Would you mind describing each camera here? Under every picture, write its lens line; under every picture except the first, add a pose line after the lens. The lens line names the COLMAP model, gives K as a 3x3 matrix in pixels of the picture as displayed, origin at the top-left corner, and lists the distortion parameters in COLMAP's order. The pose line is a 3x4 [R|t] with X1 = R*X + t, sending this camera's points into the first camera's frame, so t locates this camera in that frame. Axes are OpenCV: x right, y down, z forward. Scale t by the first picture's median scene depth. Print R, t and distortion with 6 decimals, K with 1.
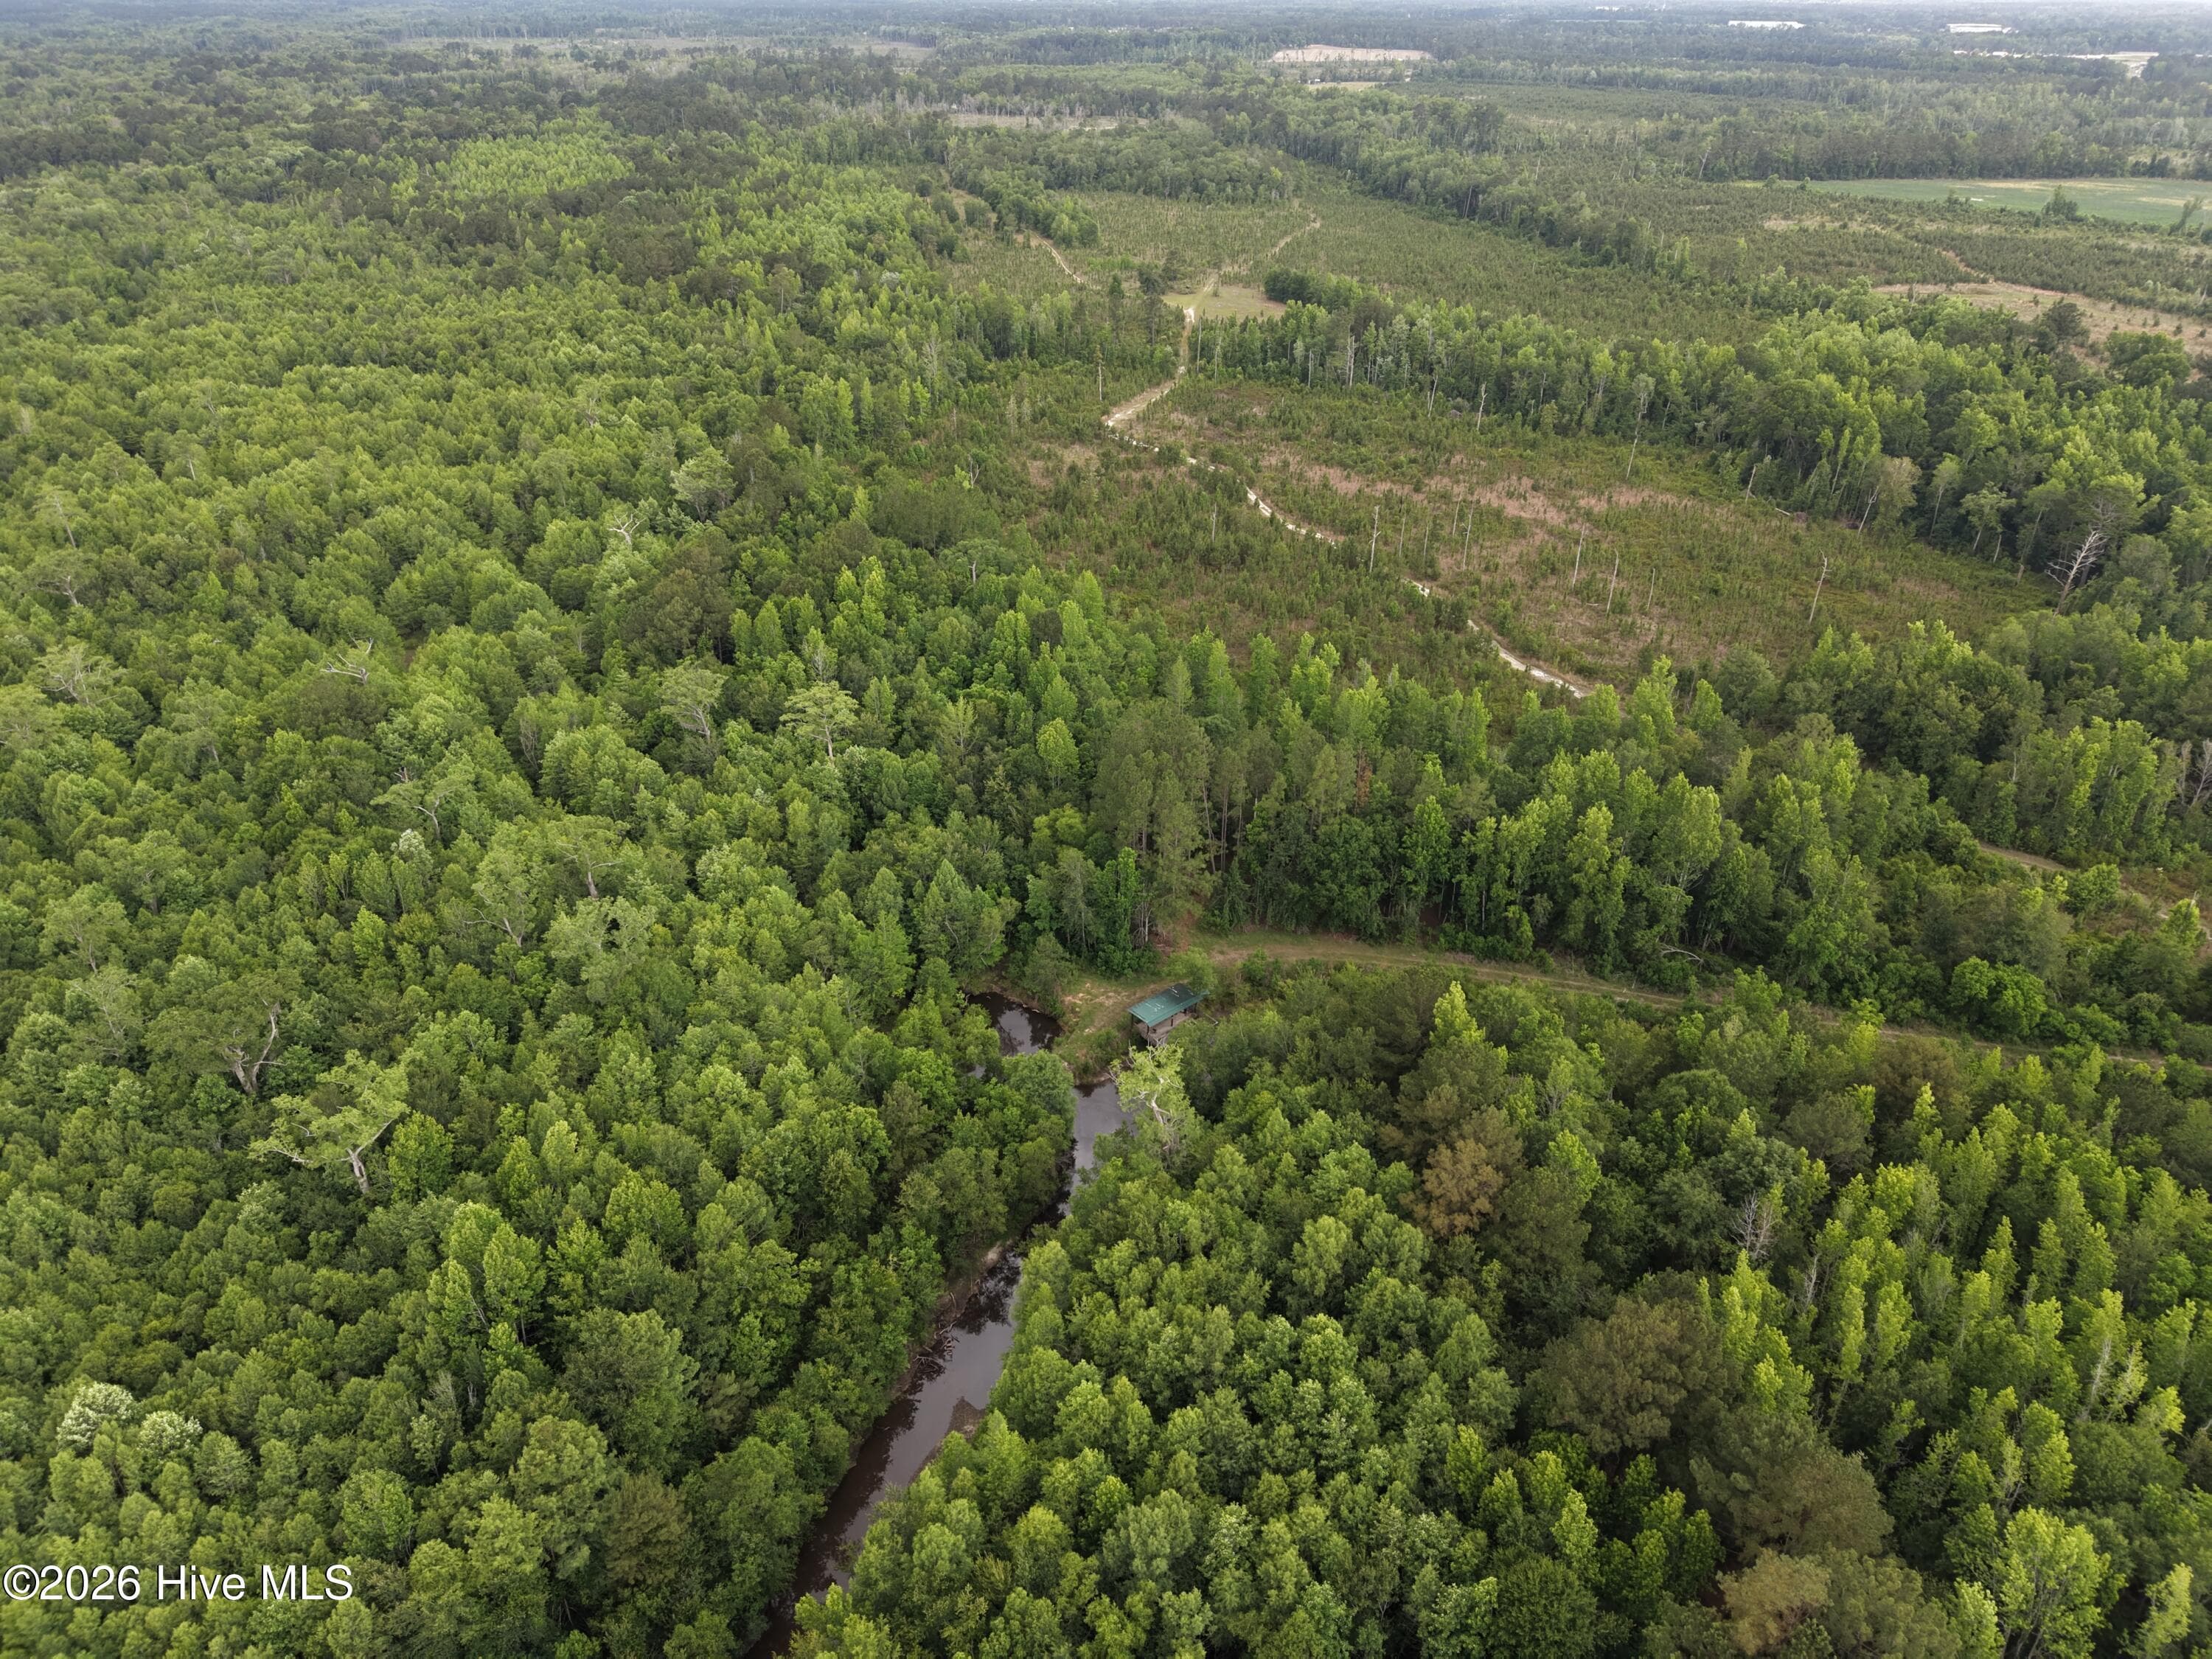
lens RADIAL K [[1488.7, 0, 1096.5], [0, 1488.7, 831.9], [0, 0, 1]] dist [0.025114, -0.014035]
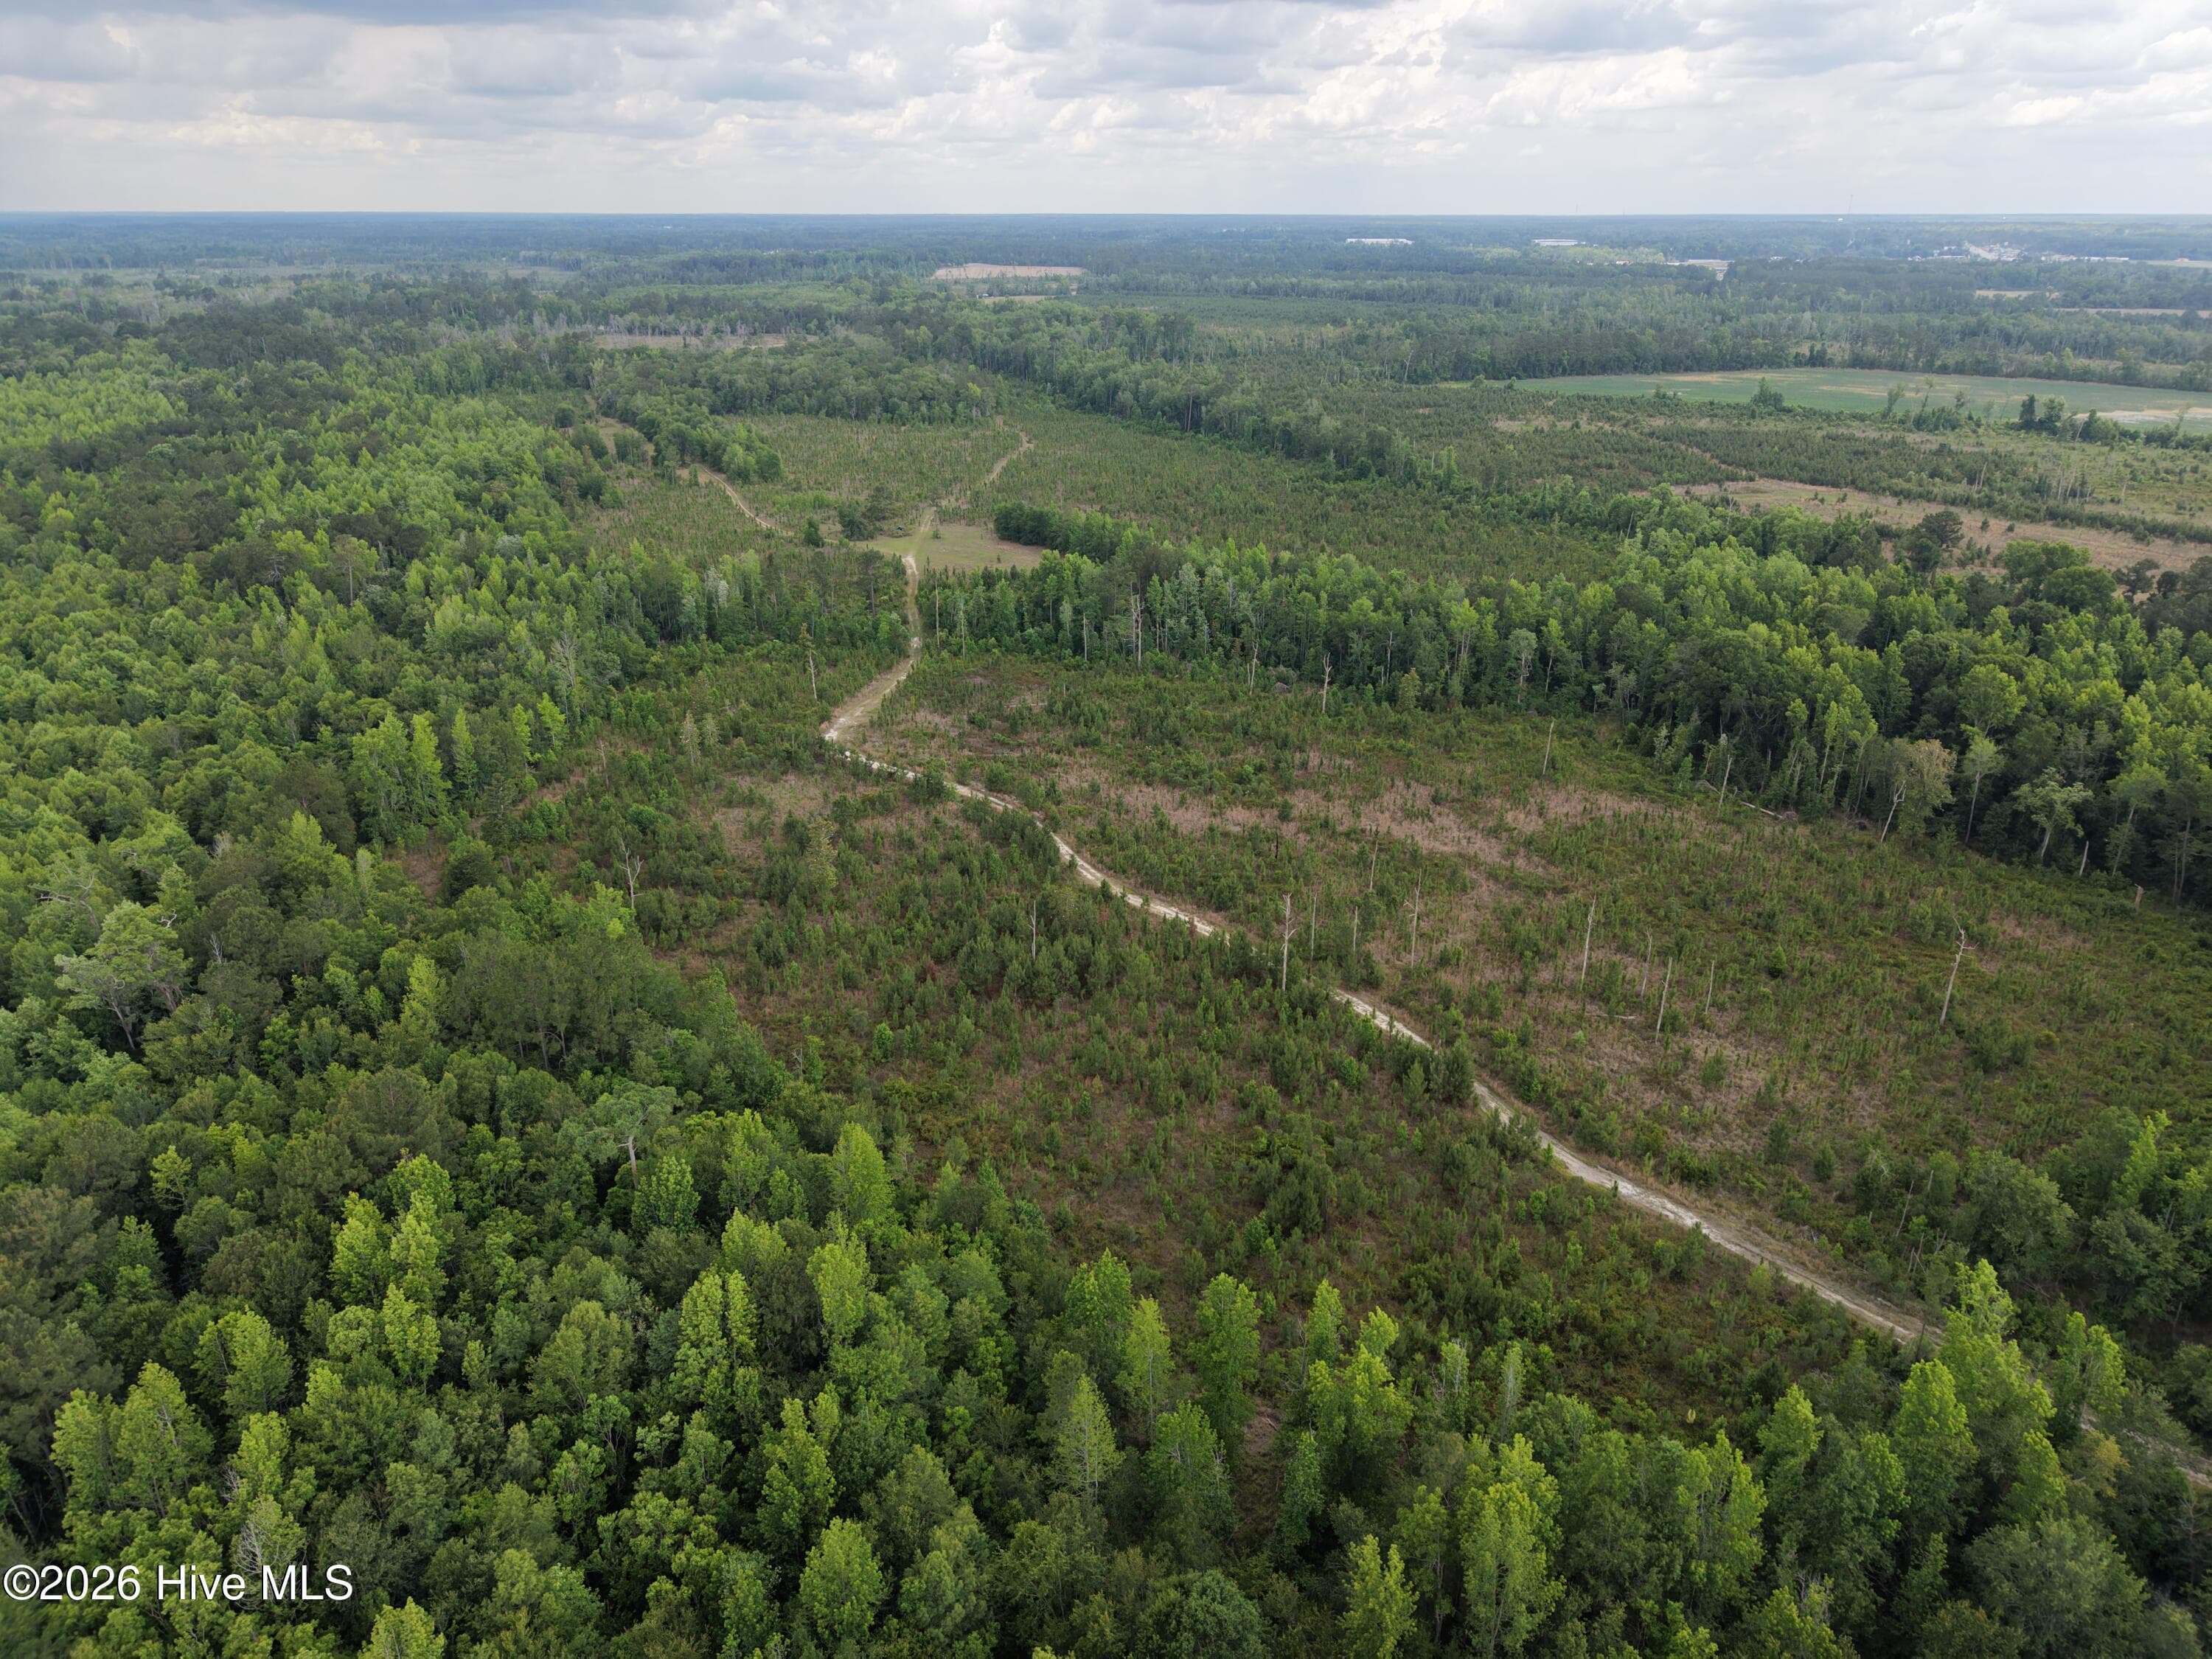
lens RADIAL K [[1488.7, 0, 1106.8], [0, 1488.7, 840.3], [0, 0, 1]] dist [0.025114, -0.014035]
pose [[0.975927, -0.092243, 0.197629, -0.006050], [0.114842, 0.987701, -0.106100, -0.094626], [-0.185411, 0.126242, 0.974518, 0.200731]]
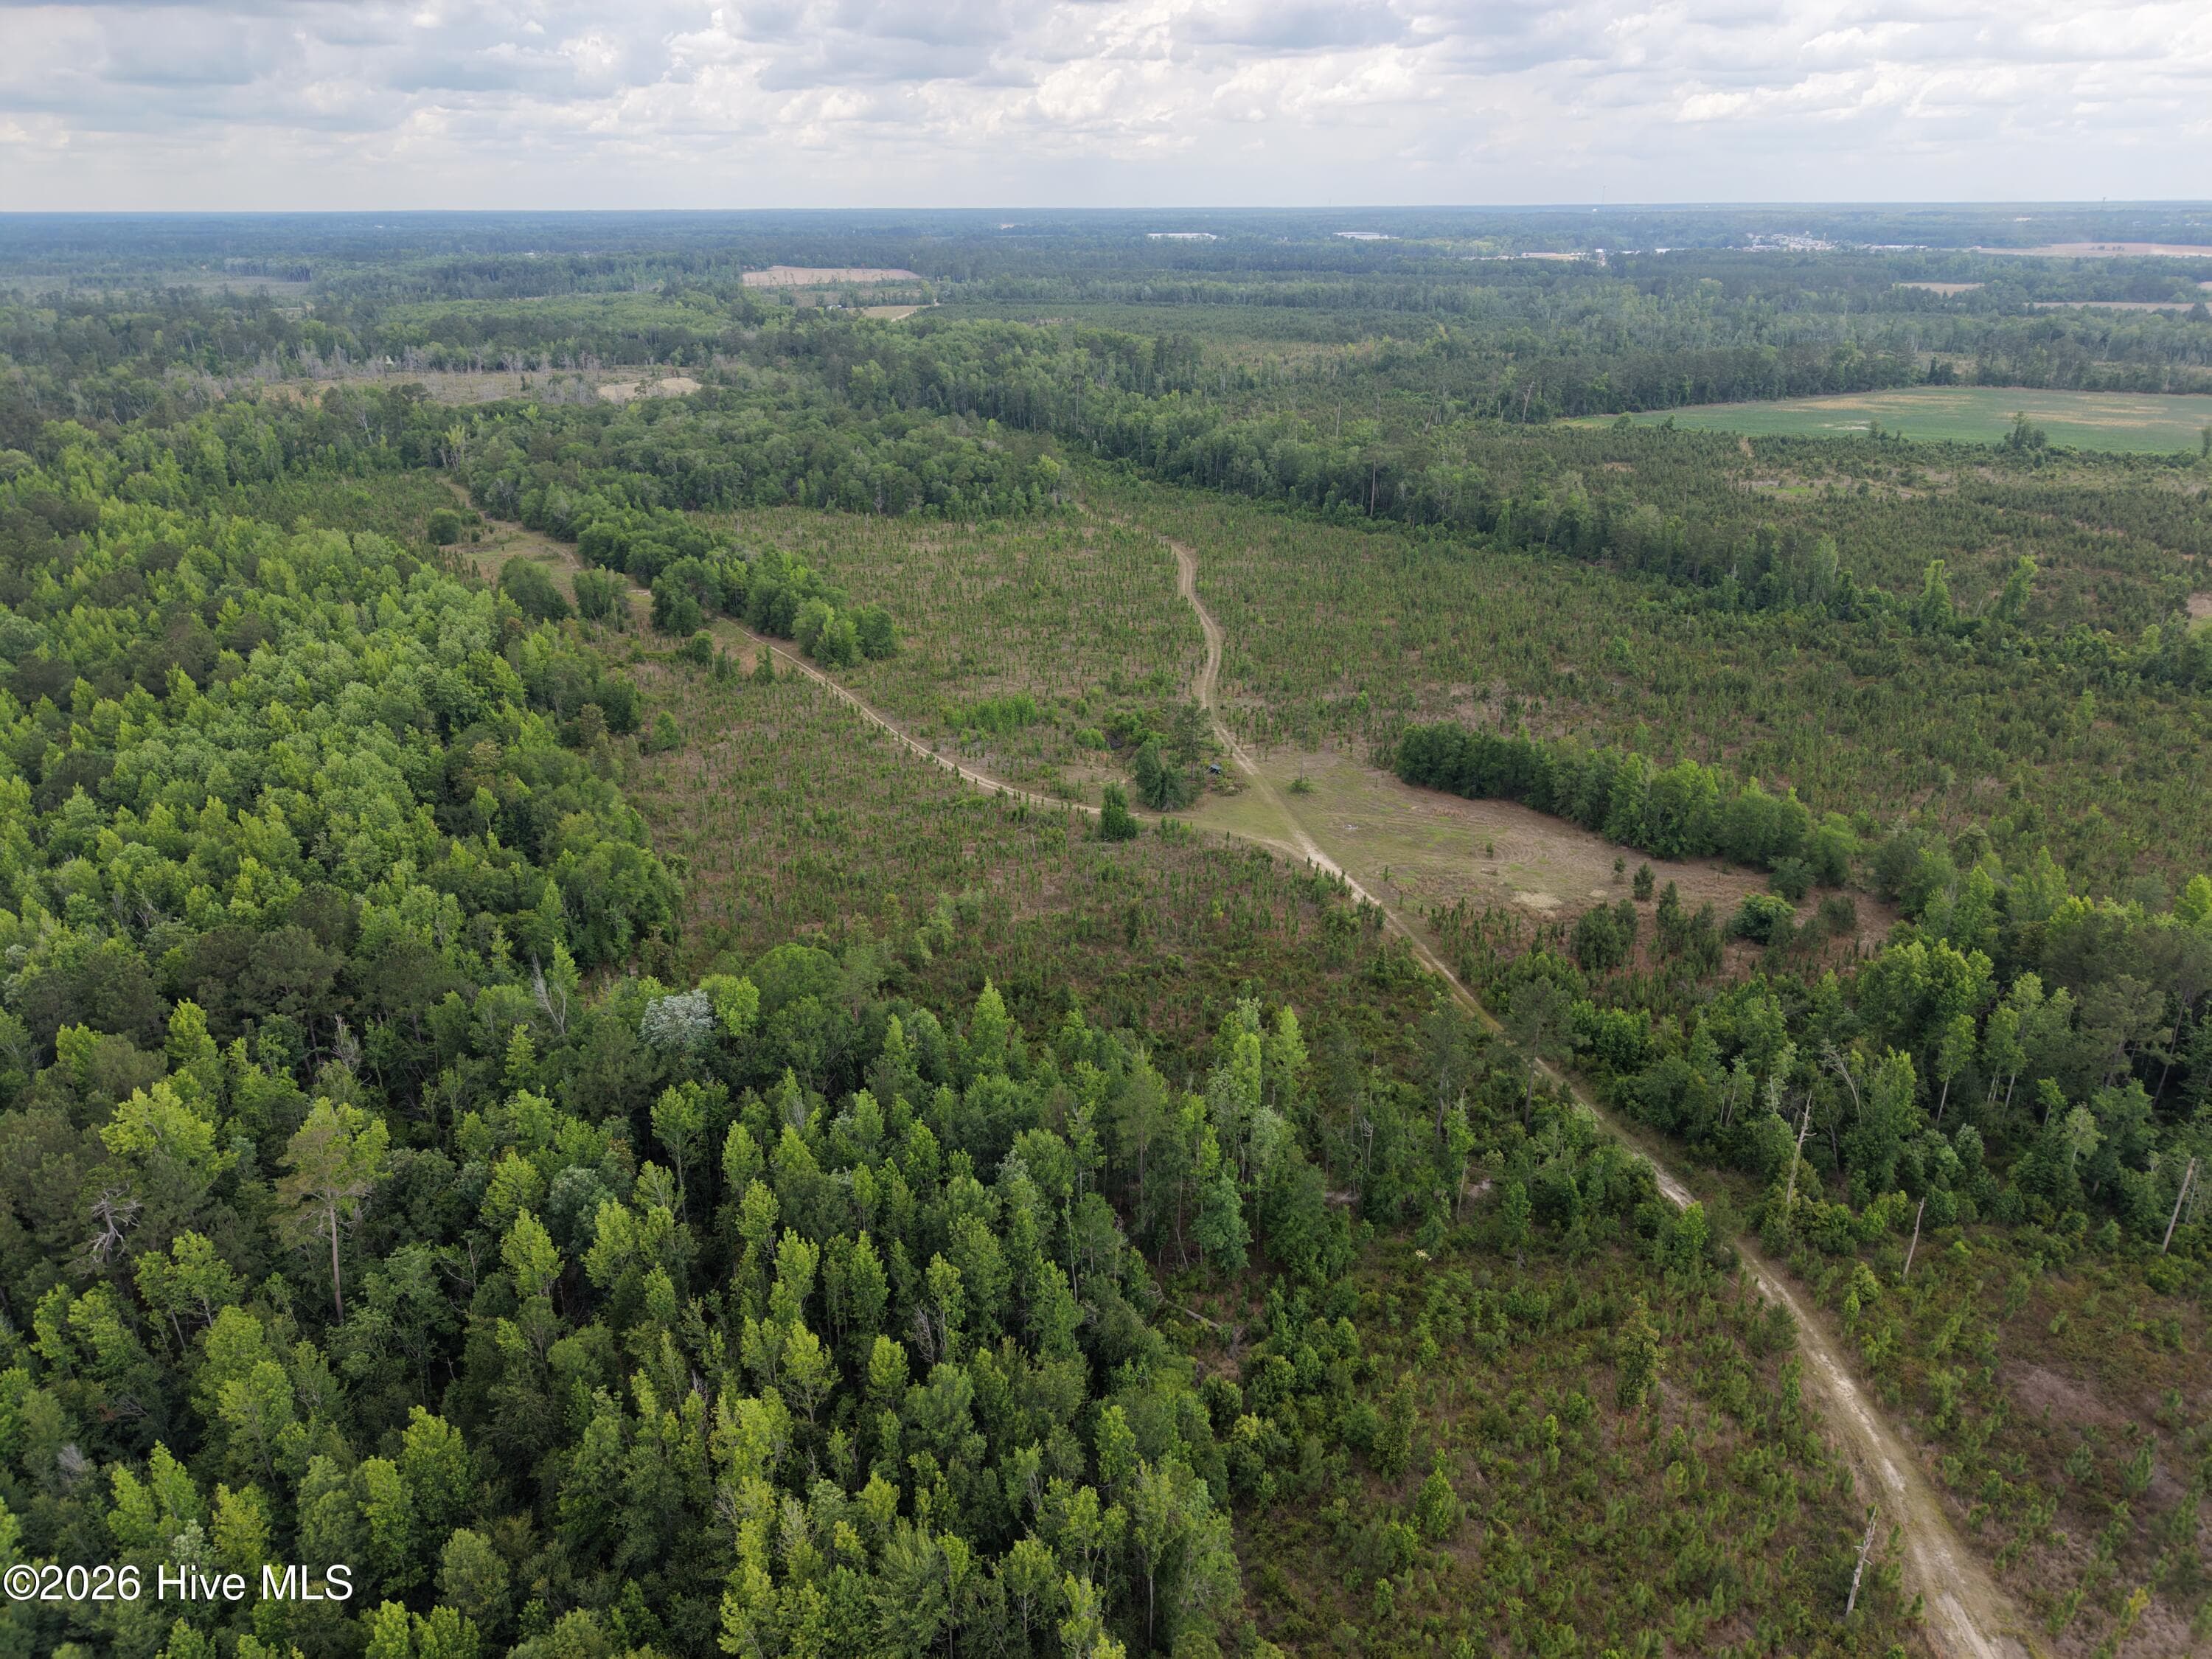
lens RADIAL K [[1488.7, 0, 1118.8], [0, 1488.7, 837.8], [0, 0, 1]] dist [0.025114, -0.014035]
pose [[0.924766, -0.162561, 0.344066, -0.132199], [0.201192, 0.976323, -0.079471, -0.313667], [-0.323001, 0.142716, 0.935576, 0.574498]]
